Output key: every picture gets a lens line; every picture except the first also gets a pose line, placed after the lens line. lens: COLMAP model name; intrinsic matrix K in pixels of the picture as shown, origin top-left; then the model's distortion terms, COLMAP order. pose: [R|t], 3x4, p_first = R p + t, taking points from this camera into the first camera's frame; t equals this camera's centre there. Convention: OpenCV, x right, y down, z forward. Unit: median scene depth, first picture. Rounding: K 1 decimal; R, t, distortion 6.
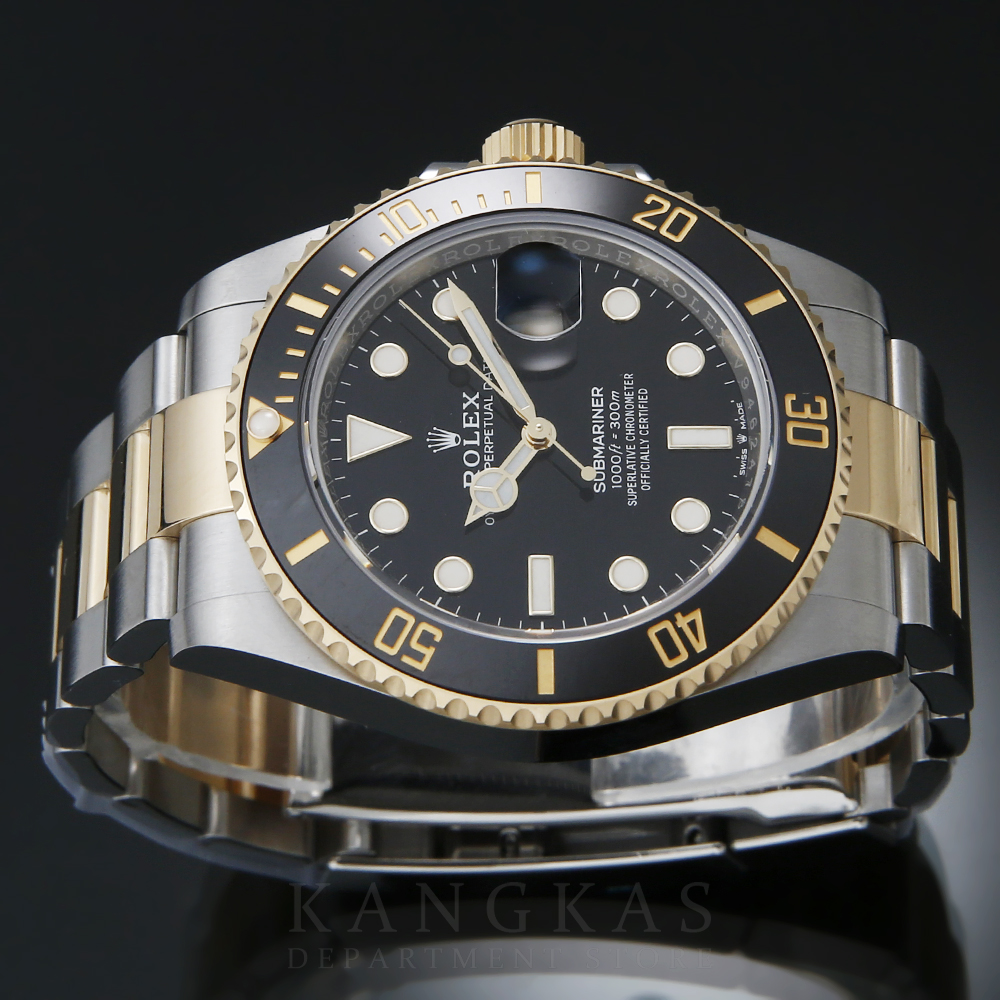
lens RADIAL K [[4162.6, 0, 500.0], [0, 4162.6, 500.0], [0, 0, 1]] dist [0.108617, 4.031910]
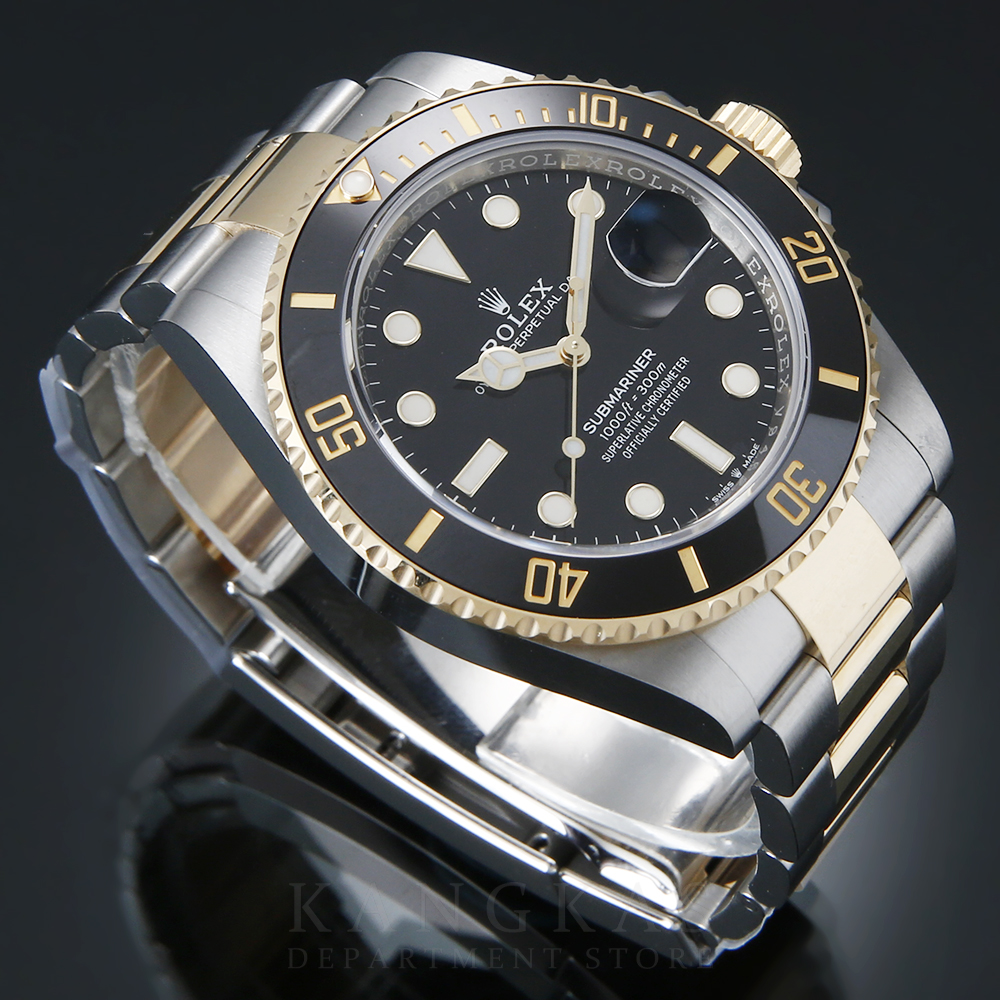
lens RADIAL K [[4162.6, 0, 500.0], [0, 4162.6, 500.0], [0, 0, 1]] dist [0.108617, 4.031910]
pose [[0.802162, 0.576995, -0.153666, 0.169734], [-0.584678, 0.811243, -0.006007, 0.029566], [0.121195, 0.094664, 0.988105, 0.009669]]
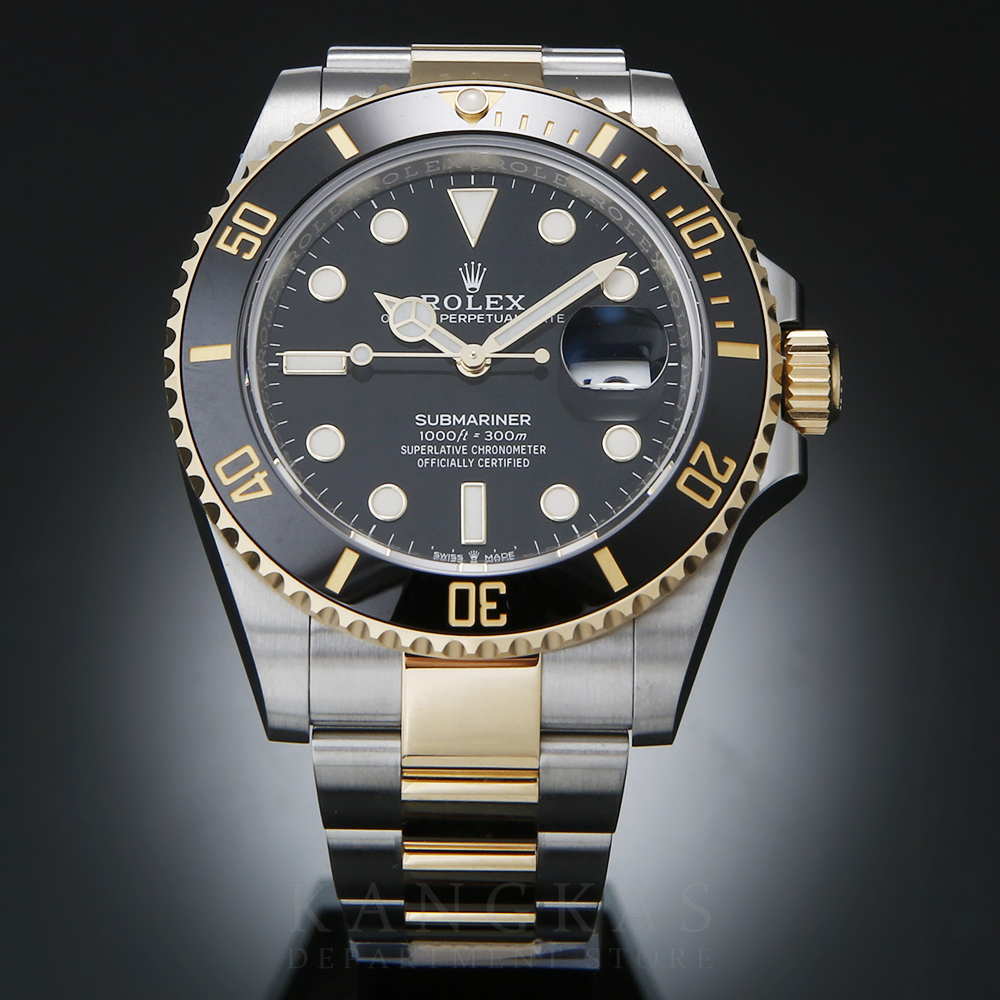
lens RADIAL K [[4162.6, 0, 500.0], [0, 4162.6, 500.0], [0, 0, 1]] dist [0.108617, 4.031910]
pose [[-0.007580, 0.939049, -0.343701, 0.389111], [-0.916721, 0.130776, 0.377519, -0.399370], [0.399456, 0.317939, 0.859854, 0.140908]]
